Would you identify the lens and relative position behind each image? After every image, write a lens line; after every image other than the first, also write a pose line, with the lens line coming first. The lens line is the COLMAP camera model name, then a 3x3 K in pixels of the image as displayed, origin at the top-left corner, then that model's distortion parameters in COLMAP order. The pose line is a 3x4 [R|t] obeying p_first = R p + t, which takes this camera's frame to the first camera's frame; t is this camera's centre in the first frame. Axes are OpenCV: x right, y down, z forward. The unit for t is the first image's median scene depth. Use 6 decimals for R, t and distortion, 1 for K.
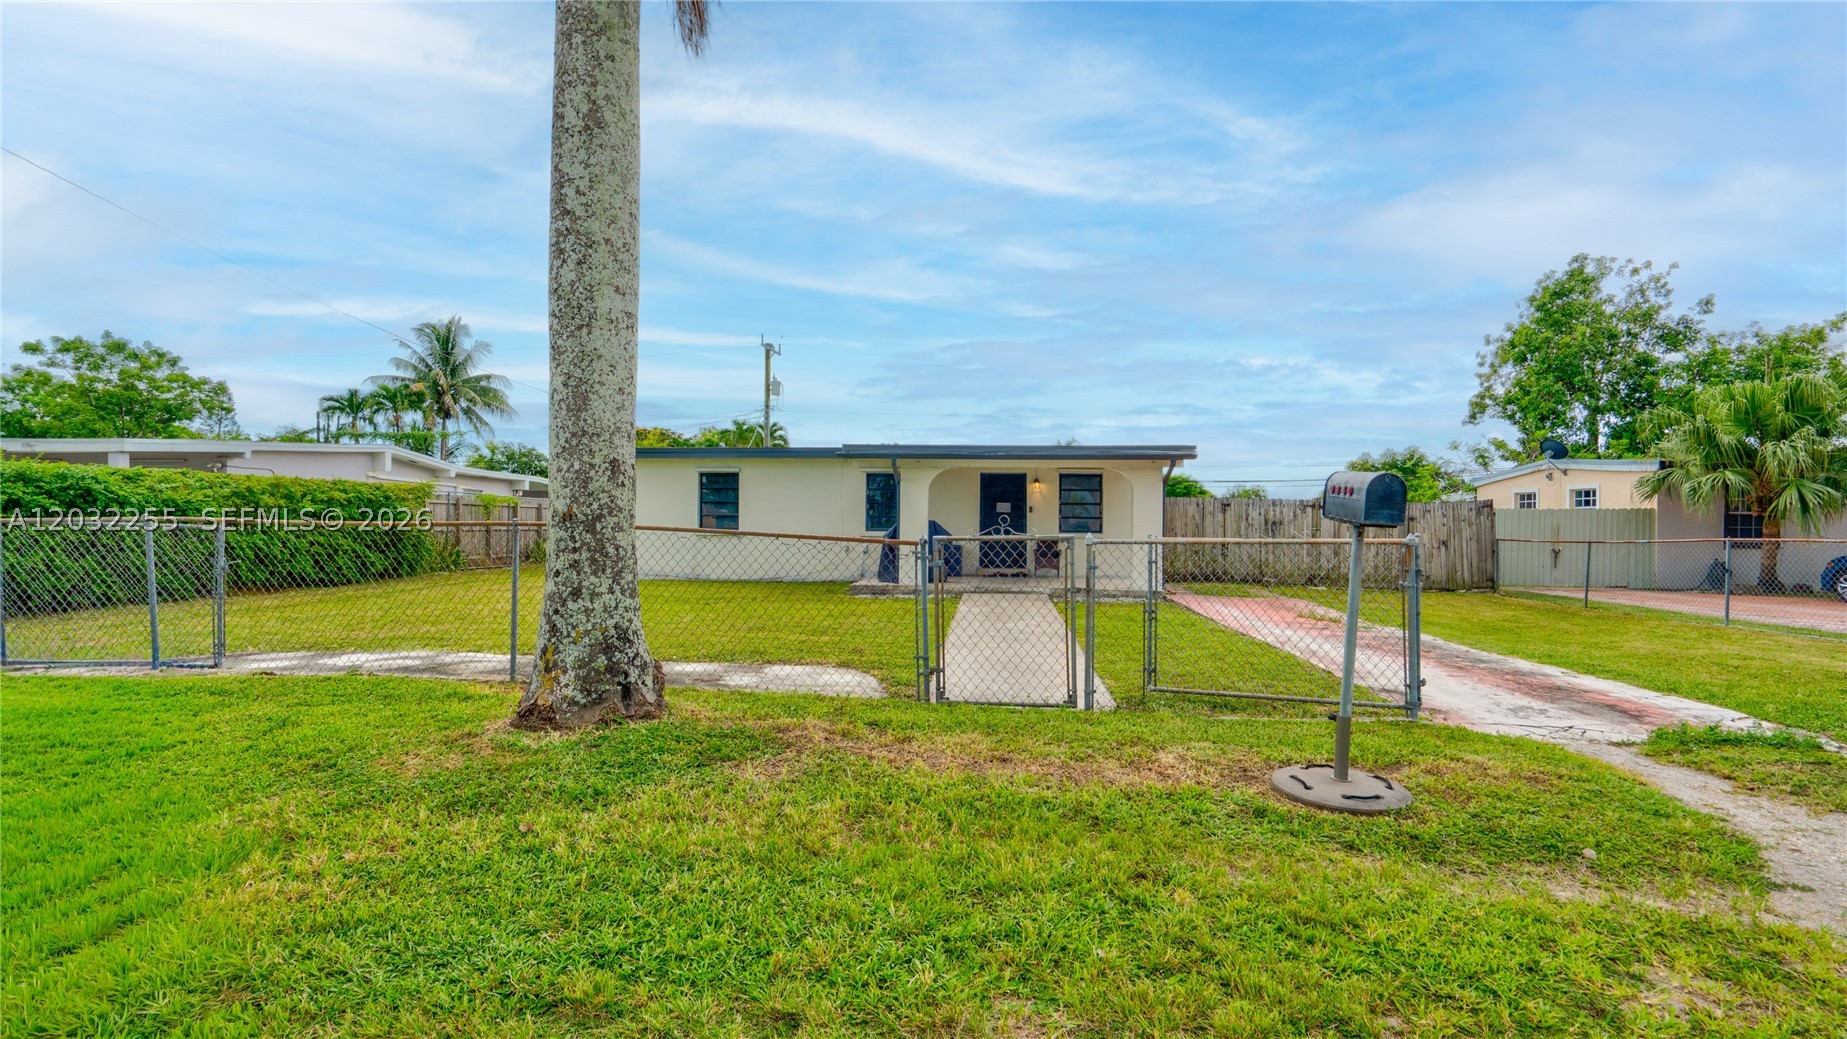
lens RADIAL K [[890.0, 0, 916.2], [0, 890.0, 515.0], [0, 0, 1]] dist [0.028092, 0.000060]
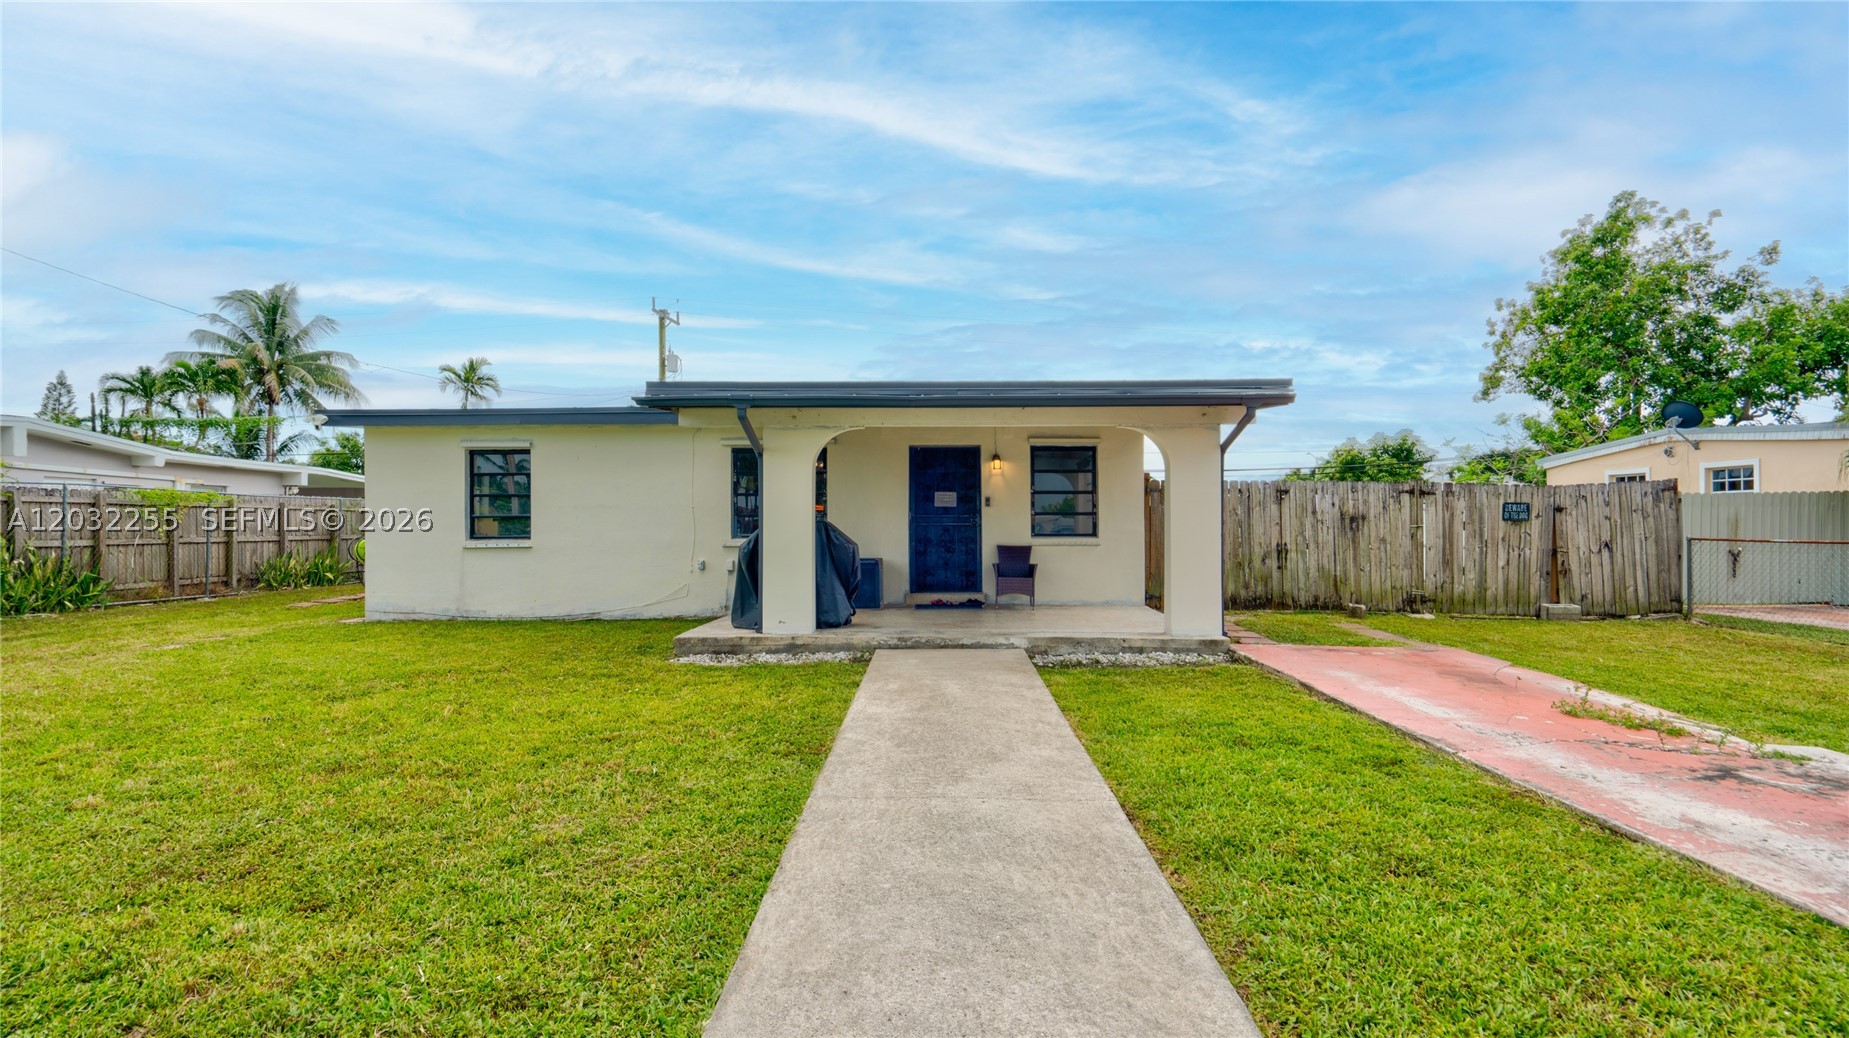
lens RADIAL K [[870.5, 0, 927.2], [0, 870.5, 523.0], [0, 0, 1]] dist [-0.003156, 0.000283]
pose [[0.997119, -0.012116, 0.074886, 0.033333], [0.011376, 0.999882, 0.010298, 0.002082], [-0.075002, -0.009416, 0.997139, 0.332721]]
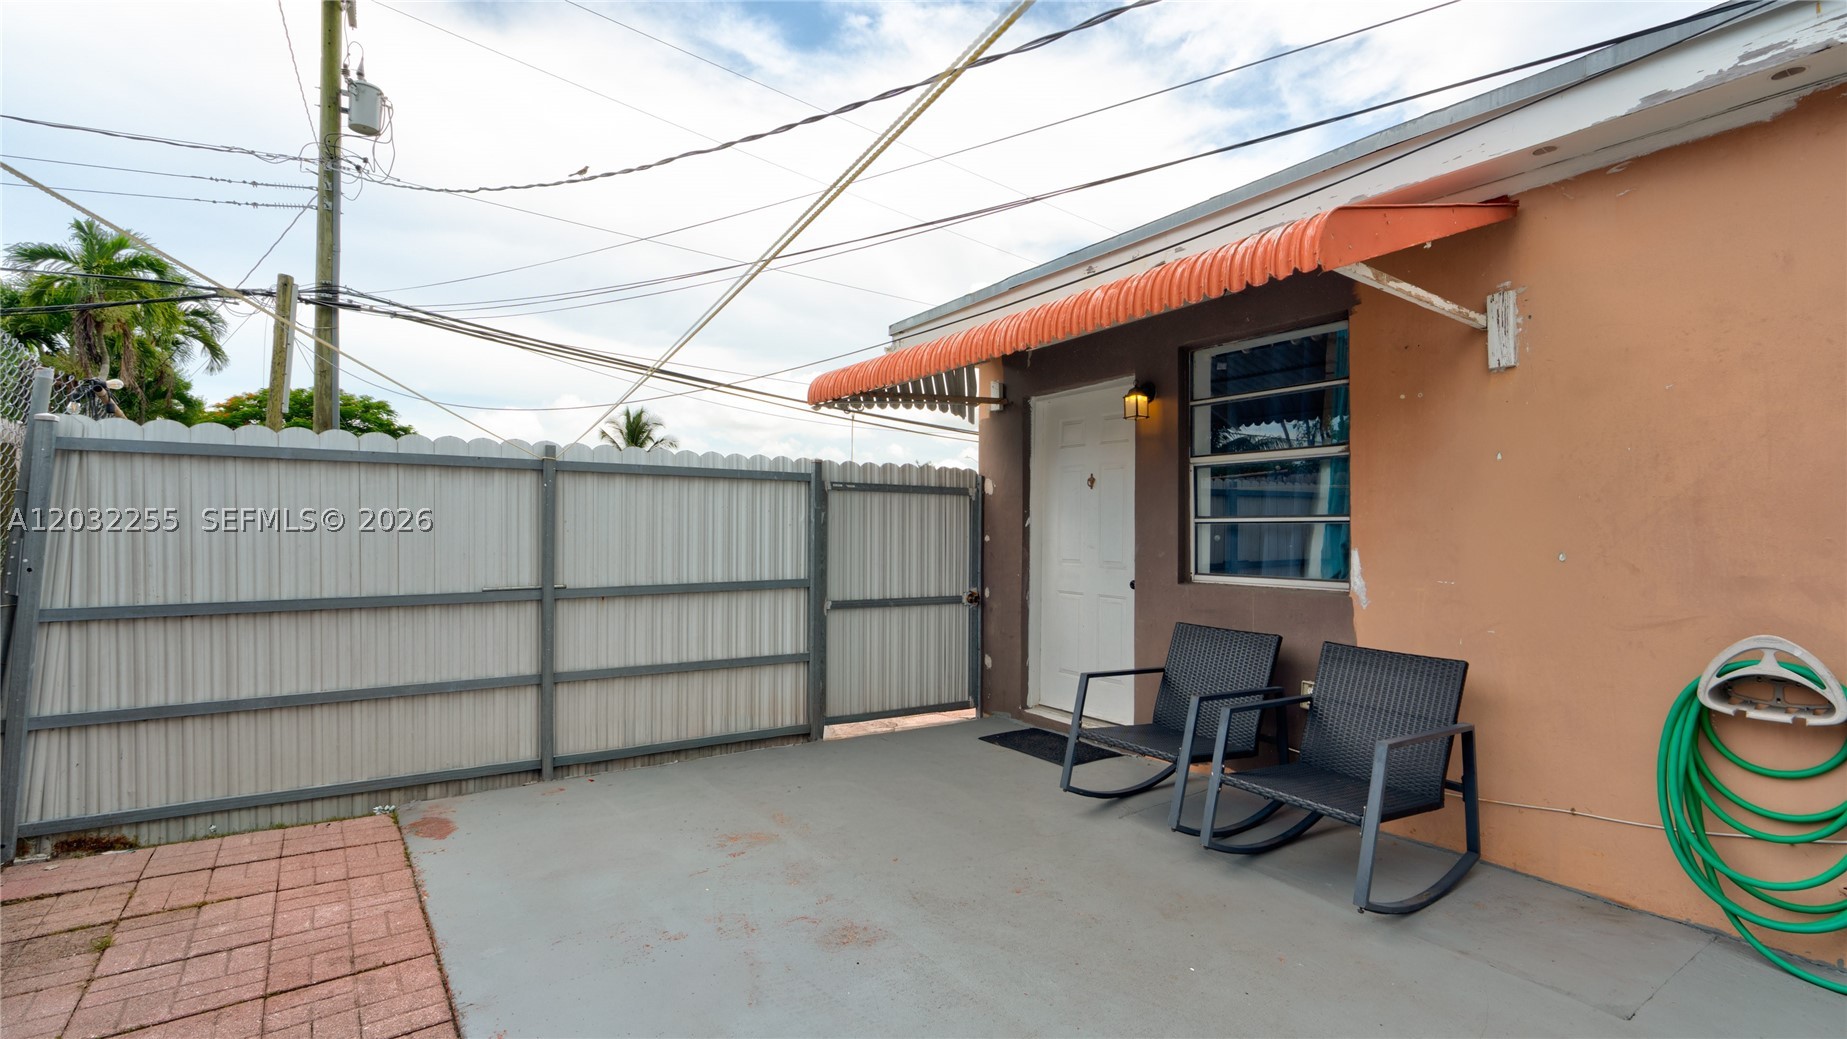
lens RADIAL K [[869.5, 0, 926.2], [0, 869.5, 523.5], [0, 0, 1]] dist [-0.003156, 0.000283]
pose [[0.746792, -0.003664, 0.665048, -0.423856], [-0.005153, 0.999923, 0.011295, 0.012462], [-0.665038, -0.011862, 0.746715, 1.215708]]
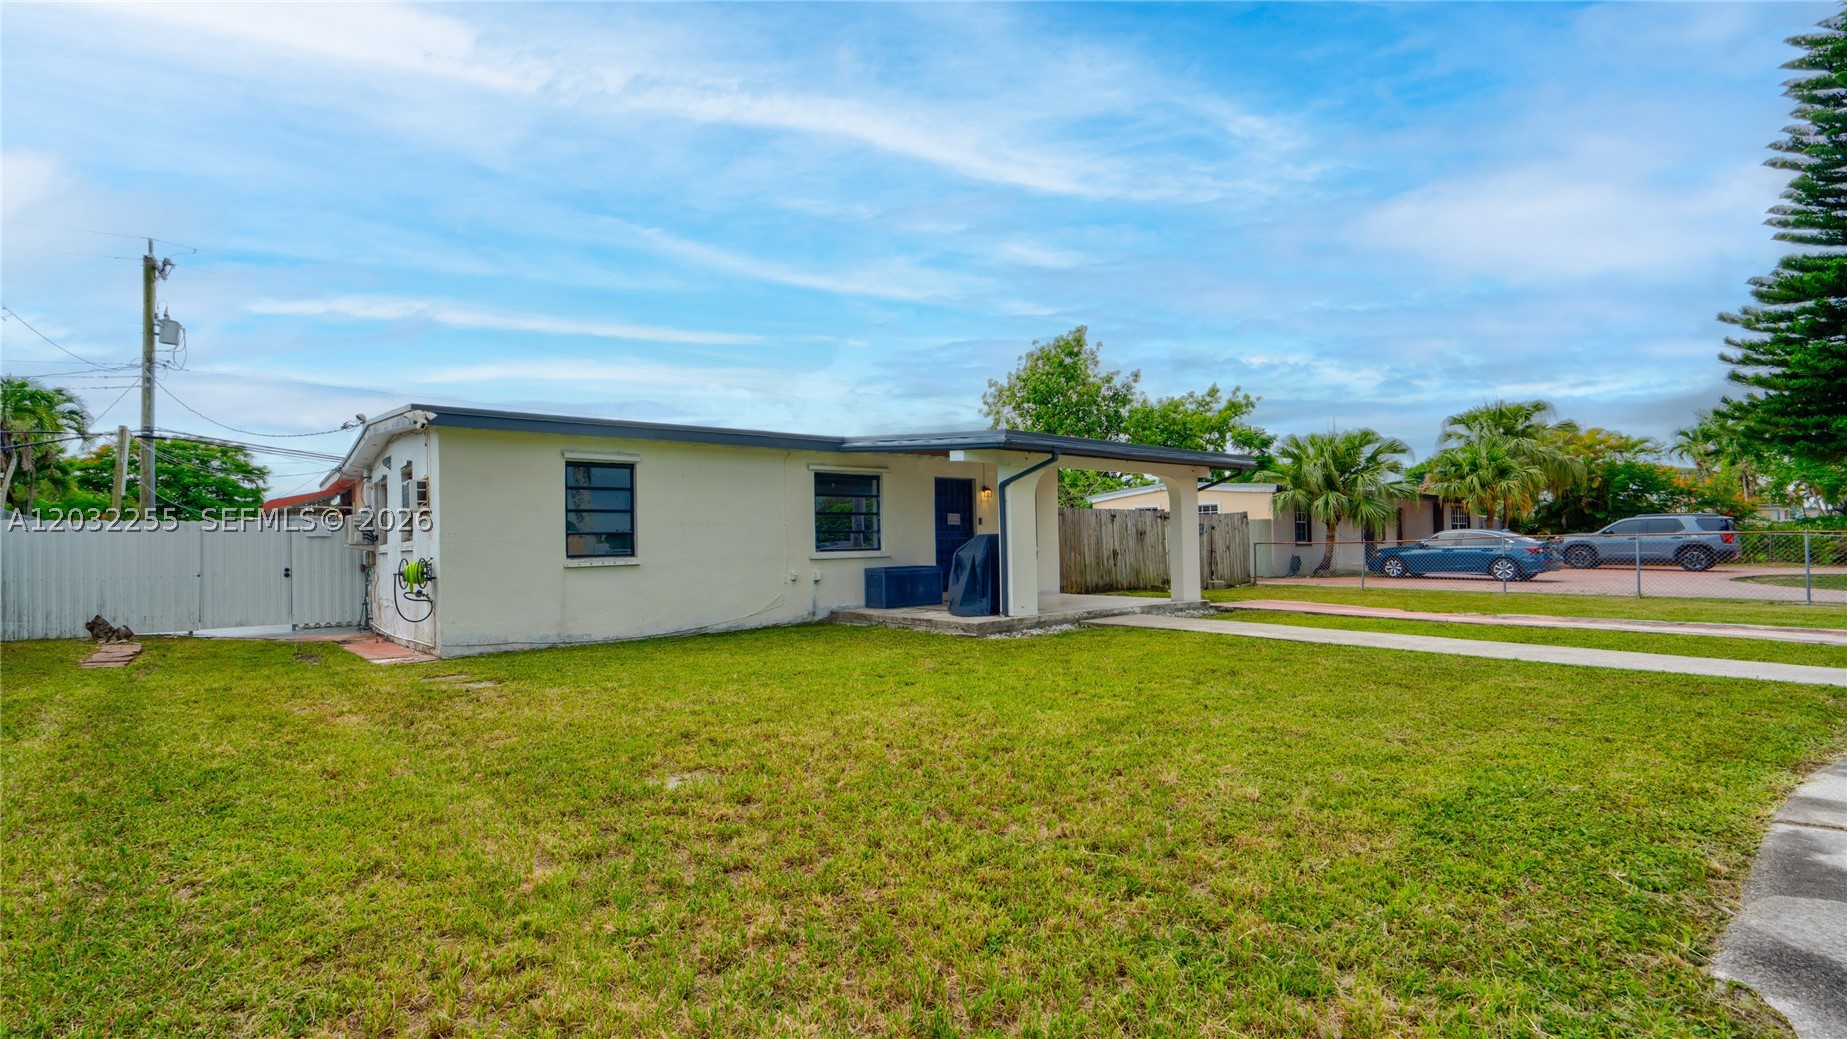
lens RADIAL K [[869.5, 0, 926.2], [0, 869.5, 523.5], [0, 0, 1]] dist [-0.003156, 0.000283]
pose [[0.690653, -0.005546, 0.723165, -0.451955], [0.011439, 0.999929, -0.003256, -0.001520], [-0.723095, 0.010521, 0.690668, 0.403906]]
